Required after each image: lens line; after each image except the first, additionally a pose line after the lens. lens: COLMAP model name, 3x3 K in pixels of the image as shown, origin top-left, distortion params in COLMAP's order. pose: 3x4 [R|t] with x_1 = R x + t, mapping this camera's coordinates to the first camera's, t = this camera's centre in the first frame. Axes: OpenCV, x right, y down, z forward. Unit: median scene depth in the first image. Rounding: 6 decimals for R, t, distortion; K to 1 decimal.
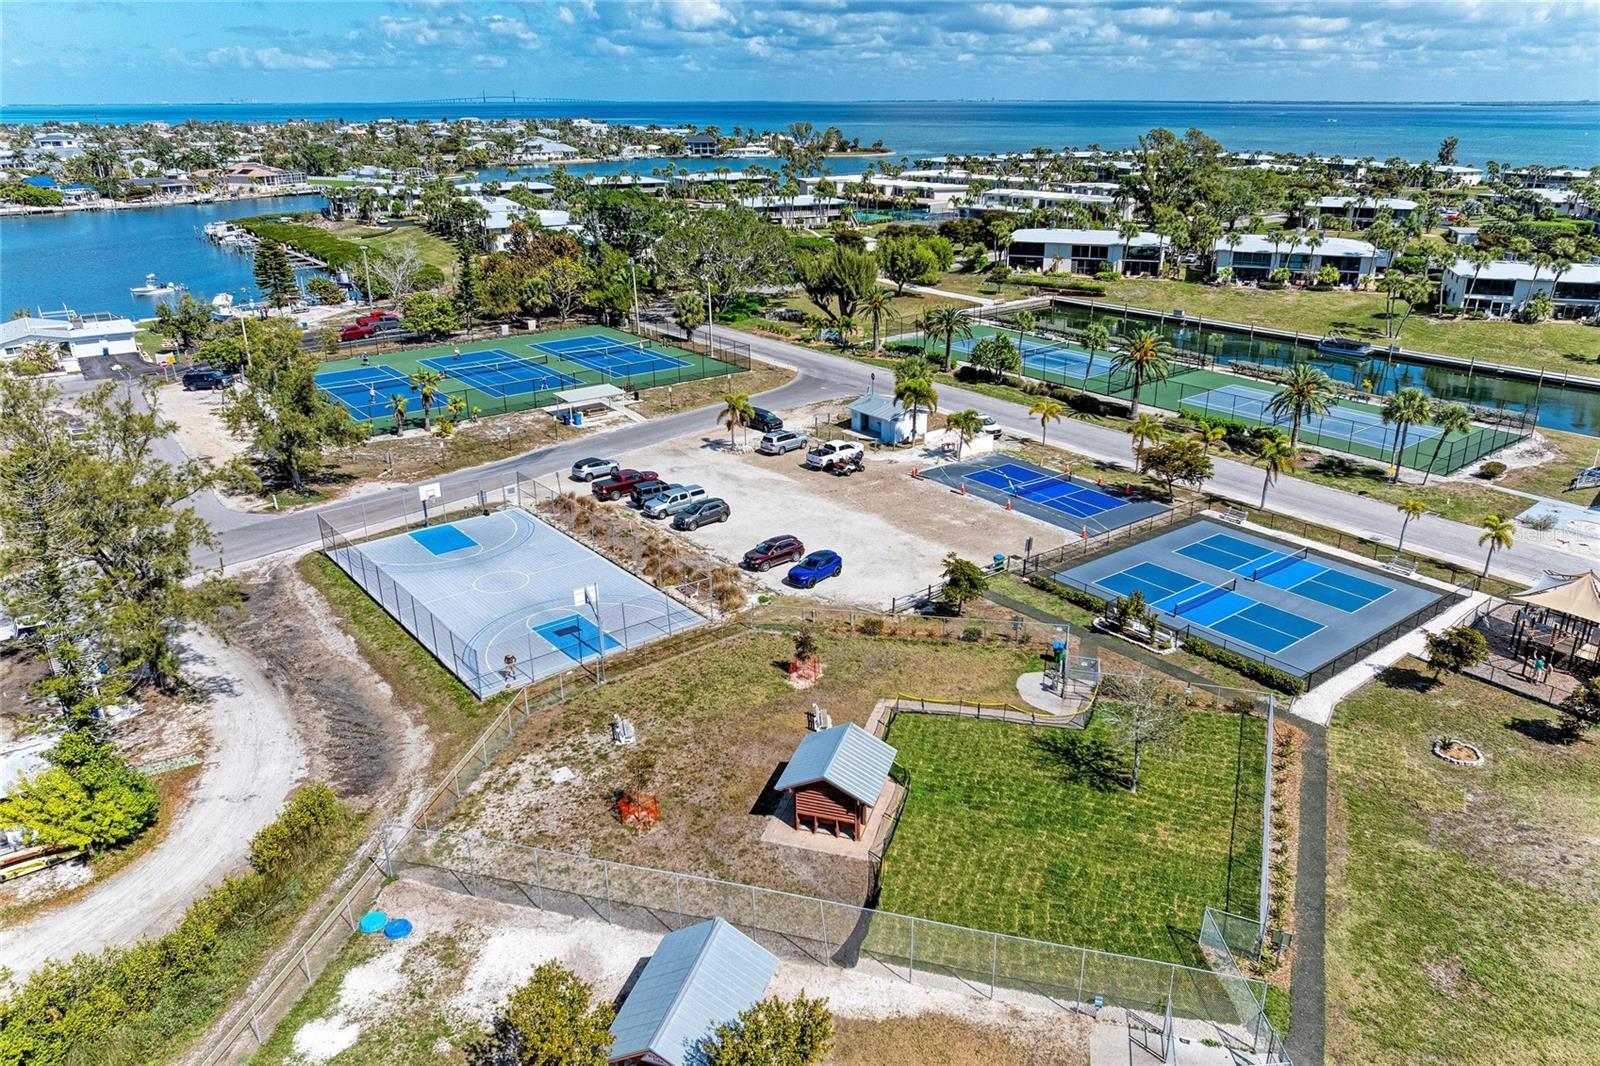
lens RADIAL K [[1122.8, 0, 813.5], [0, 1122.8, 533.5], [0, 0, 1]] dist [-0.013332, -0.005149]
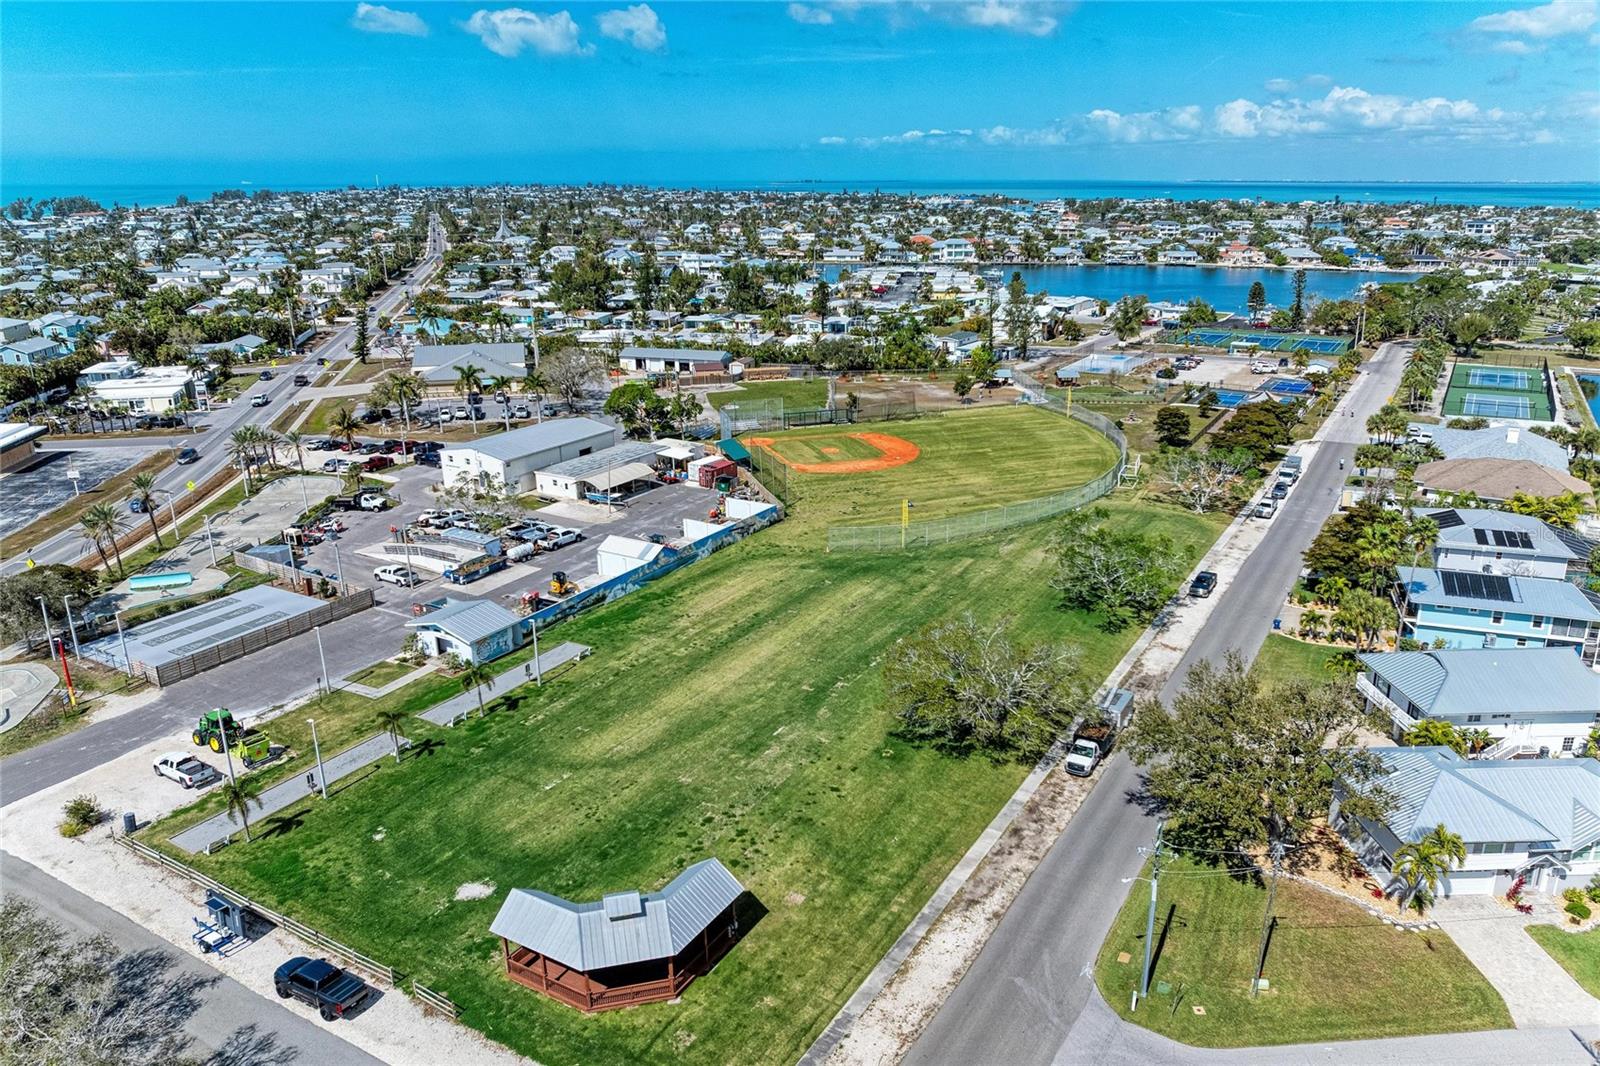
lens RADIAL K [[1122.8, 0, 813.5], [0, 1122.8, 533.5], [0, 0, 1]] dist [-0.013332, -0.005149]
pose [[0.352490, 0.286112, -0.891005, 2.712330], [-0.339530, 0.926340, 0.163137, 0.278453], [0.872049, 0.245018, 0.423670, -1.197247]]
